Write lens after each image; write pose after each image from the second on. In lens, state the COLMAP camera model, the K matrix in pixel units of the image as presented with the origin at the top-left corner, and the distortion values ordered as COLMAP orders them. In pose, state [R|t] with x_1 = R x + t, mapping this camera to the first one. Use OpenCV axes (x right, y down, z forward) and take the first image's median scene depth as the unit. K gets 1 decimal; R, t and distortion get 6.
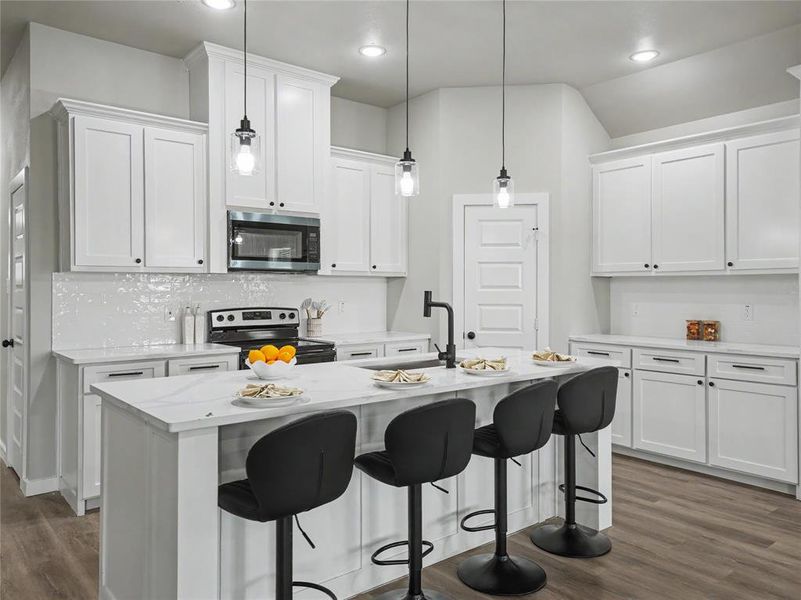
lens RADIAL K [[600.7, 0, 400.2], [0, 600.7, 294.8], [0, 0, 1]] dist [0.014392, 0.011681]
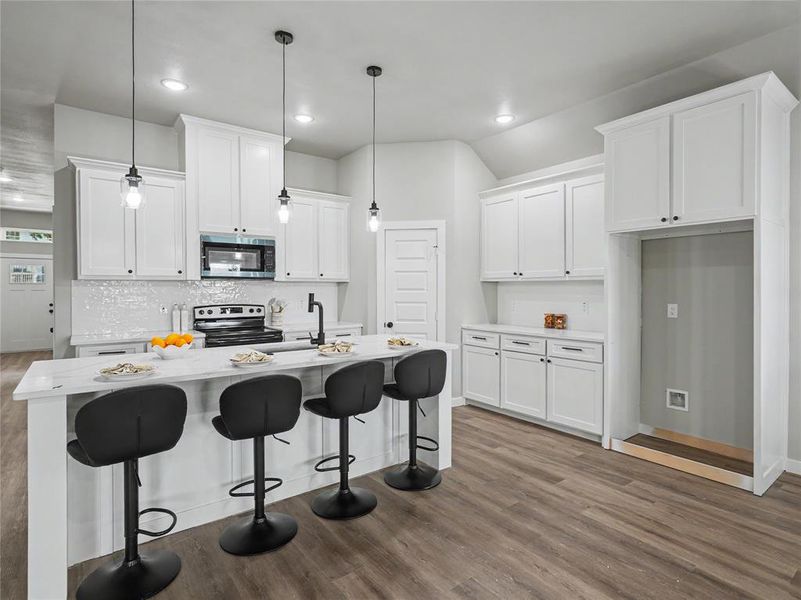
lens RADIAL K [[426.2, 0, 400.8], [0, 426.2, 297.3], [0, 0, 1]] dist [-0.005302, -0.001211]
pose [[0.999273, -0.001041, -0.038116, 0.215857], [0.001375, 0.999961, 0.008714, -0.003895], [0.038106, -0.008760, 0.999235, 0.035588]]
